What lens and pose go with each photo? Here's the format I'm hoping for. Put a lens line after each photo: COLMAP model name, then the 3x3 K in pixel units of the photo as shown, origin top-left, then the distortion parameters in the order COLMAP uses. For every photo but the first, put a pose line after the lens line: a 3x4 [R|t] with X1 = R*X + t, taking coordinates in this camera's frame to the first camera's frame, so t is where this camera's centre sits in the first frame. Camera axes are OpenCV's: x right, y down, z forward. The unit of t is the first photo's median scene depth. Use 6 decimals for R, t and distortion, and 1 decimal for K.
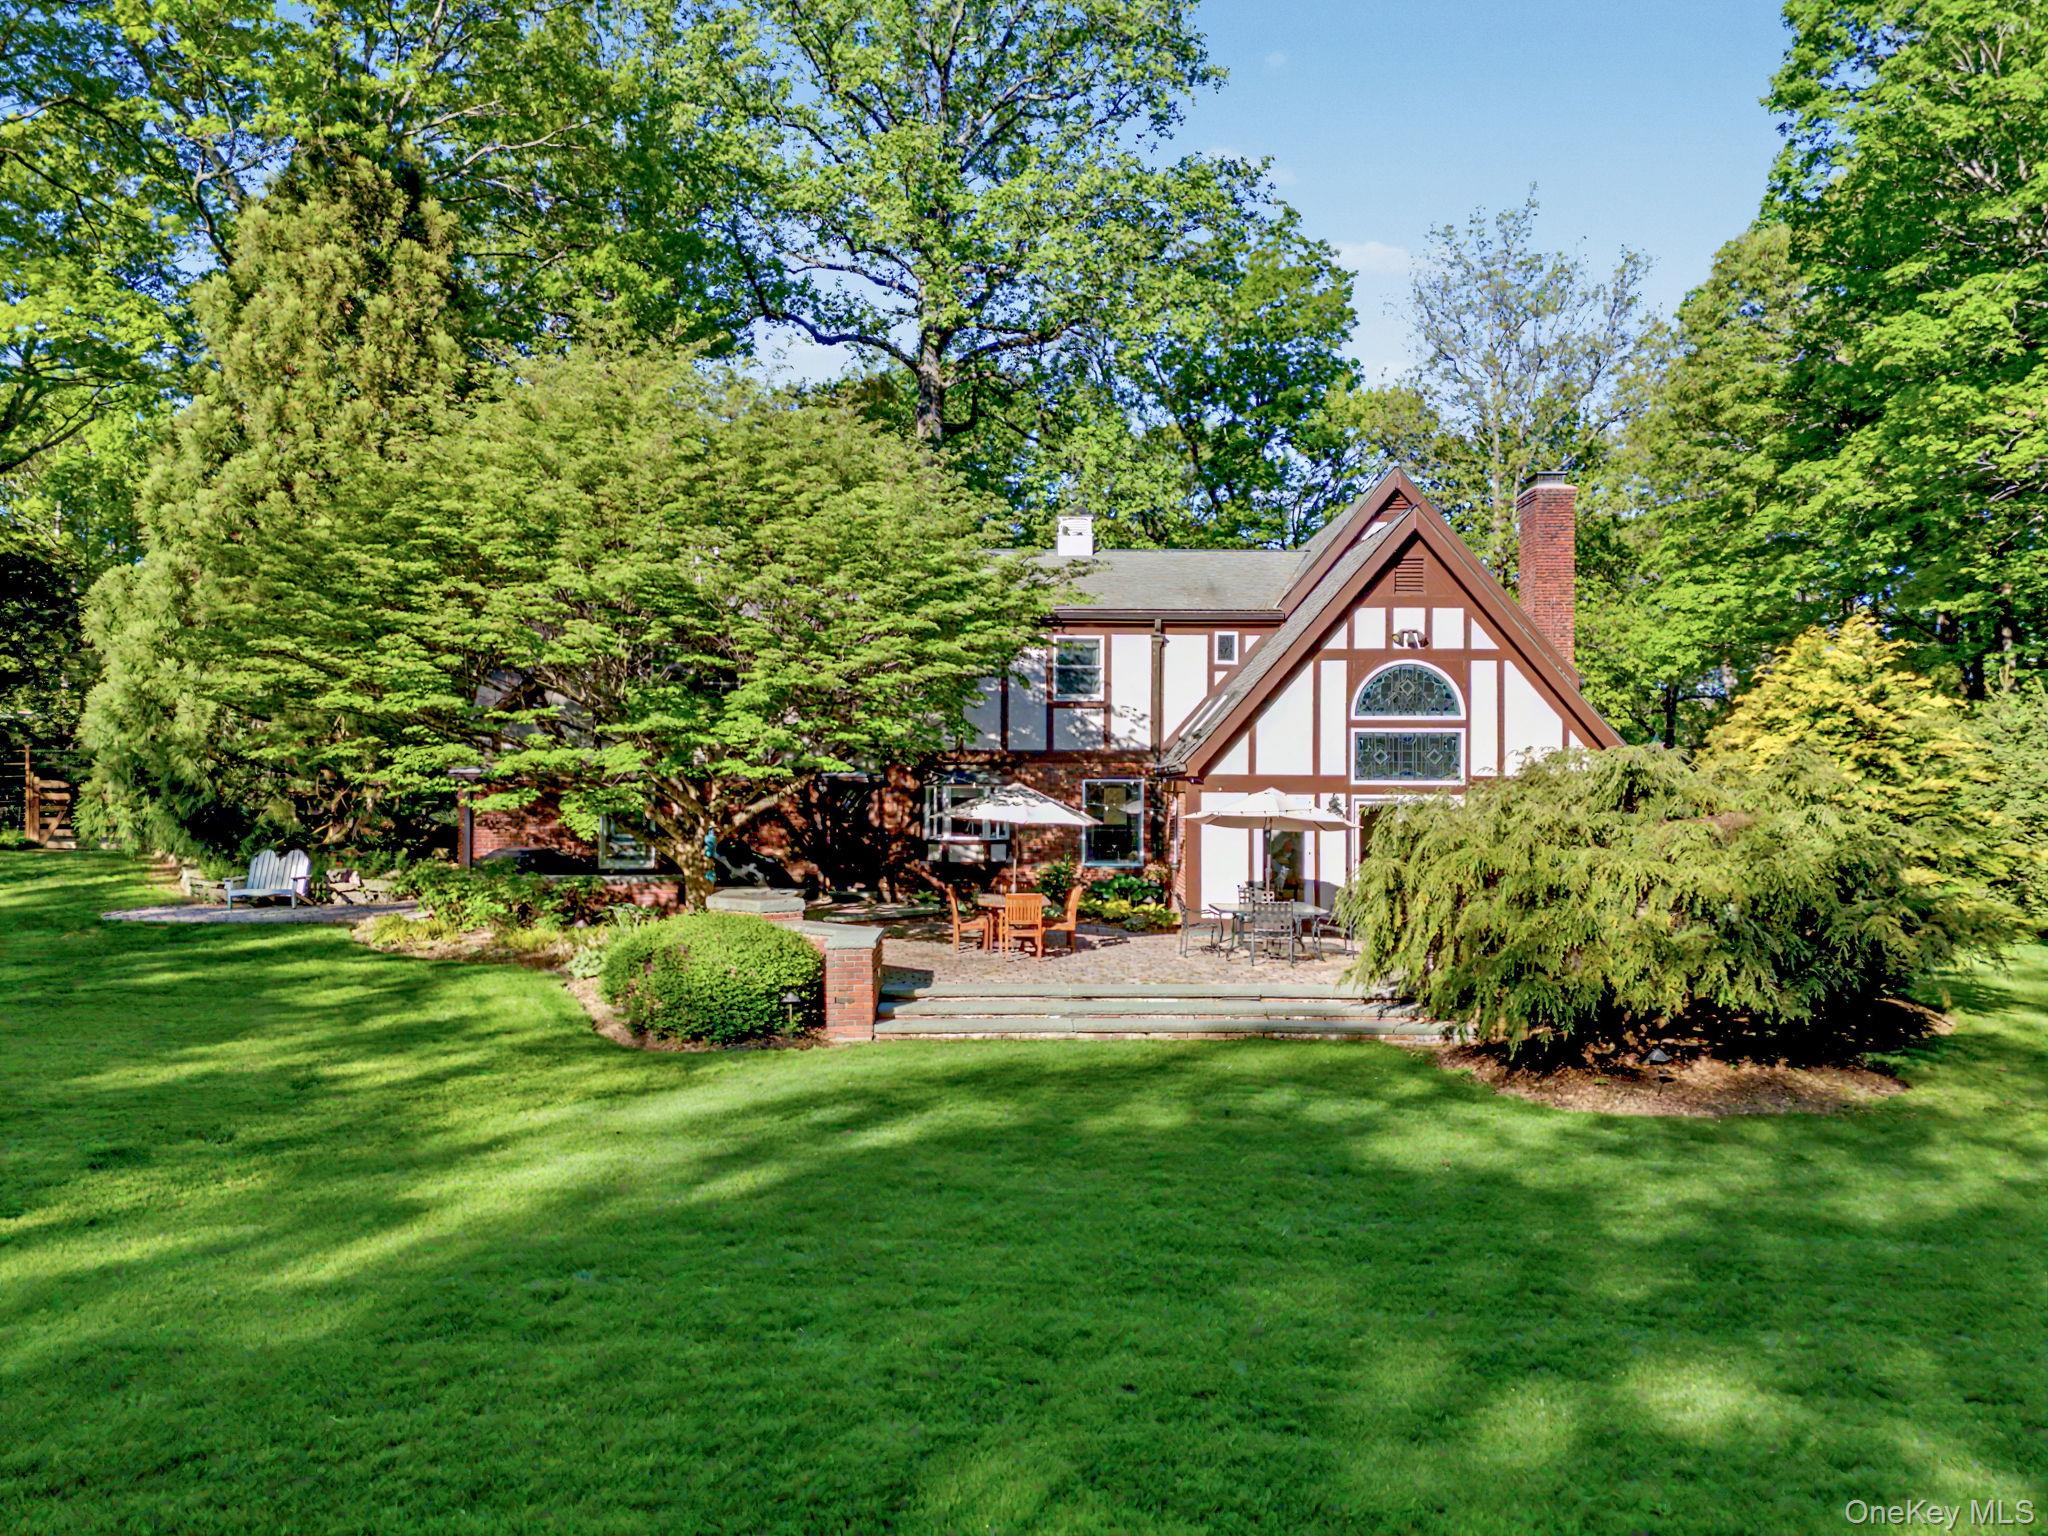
lens RADIAL K [[1471.7, 0, 1022.3], [0, 1471.7, 816.9], [0, 0, 1]] dist [0.005862, 0.000375]
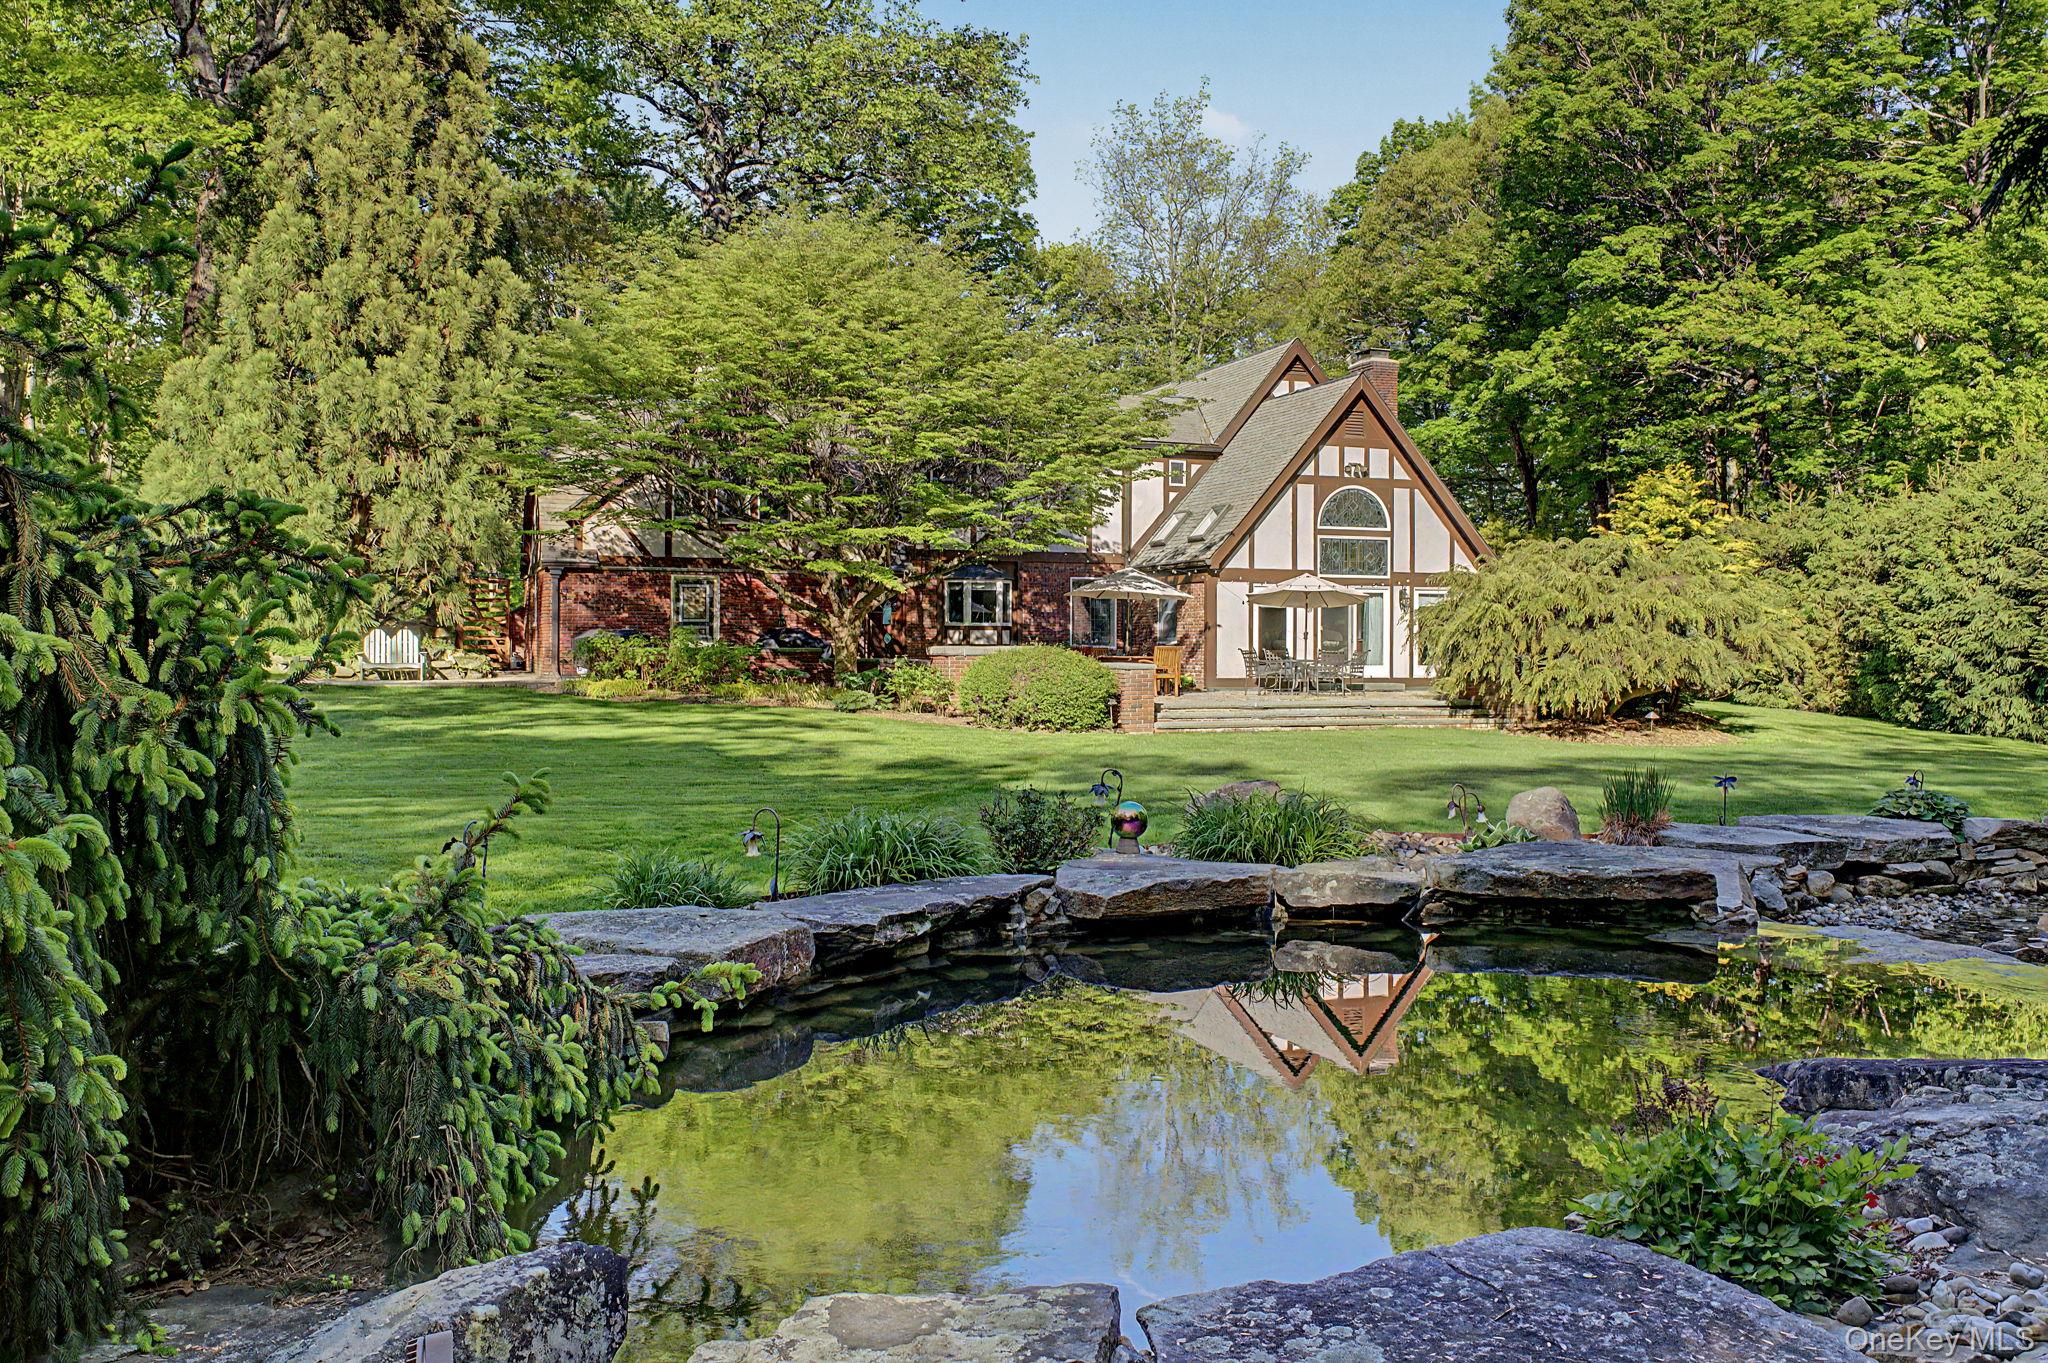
lens RADIAL K [[1644.5, 0, 1024.0], [0, 1644.5, 681.5], [0, 0, 1]] dist [-0.017642, -0.000125]
pose [[0.941347, -0.006732, 0.337372, -0.534624], [0.007100, 0.999975, 0.000144, 0.071054], [-0.337364, 0.002260, 0.941372, -0.320637]]
